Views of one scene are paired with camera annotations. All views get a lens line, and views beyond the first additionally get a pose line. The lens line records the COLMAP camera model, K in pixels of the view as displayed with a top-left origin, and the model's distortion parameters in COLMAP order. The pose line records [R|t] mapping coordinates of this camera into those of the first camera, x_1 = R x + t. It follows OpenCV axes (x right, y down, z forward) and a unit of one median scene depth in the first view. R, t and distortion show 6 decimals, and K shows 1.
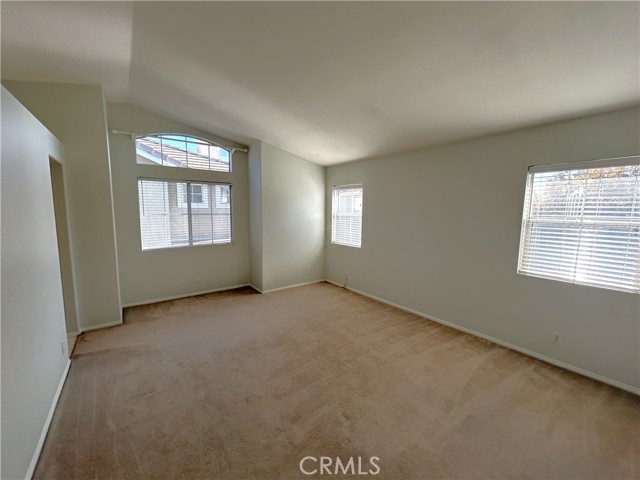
lens RADIAL K [[258.6, 0, 320.5], [0, 258.6, 238.7], [0, 0, 1]] dist [-0.003106, 0.001306]
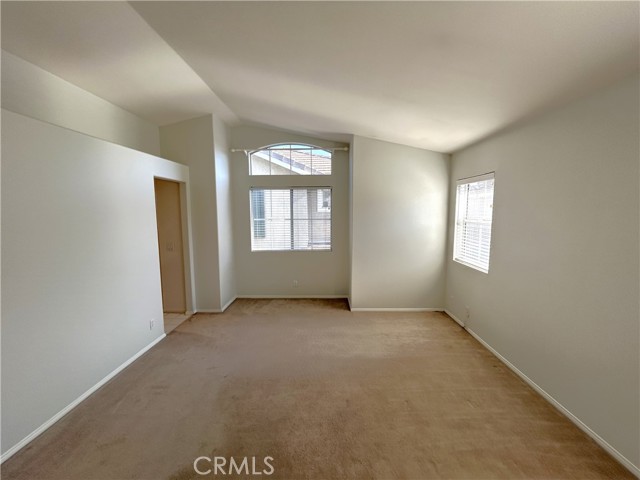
lens RADIAL K [[258.6, 0, 321.1], [0, 258.6, 239.4], [0, 0, 1]] dist [-0.003106, 0.001306]
pose [[0.783739, 0.052539, -0.618864, 0.225306], [-0.056503, 0.998315, 0.013197, -0.034382], [0.618515, 0.024625, 0.785387, 0.253867]]
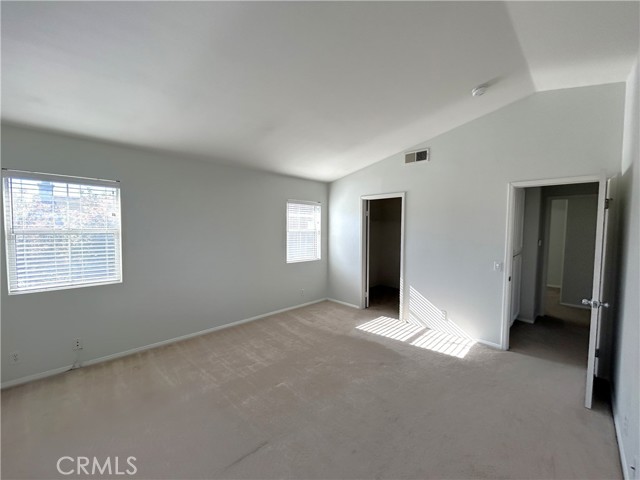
lens RADIAL K [[258.6, 0, 321.3], [0, 258.6, 240.6], [0, 0, 1]] dist [-0.003106, 0.001306]
pose [[-0.134202, -0.065239, 0.988804, -0.533385], [0.092414, 0.992658, 0.078036, -0.072140], [-0.986635, 0.101852, -0.127188, 0.601338]]
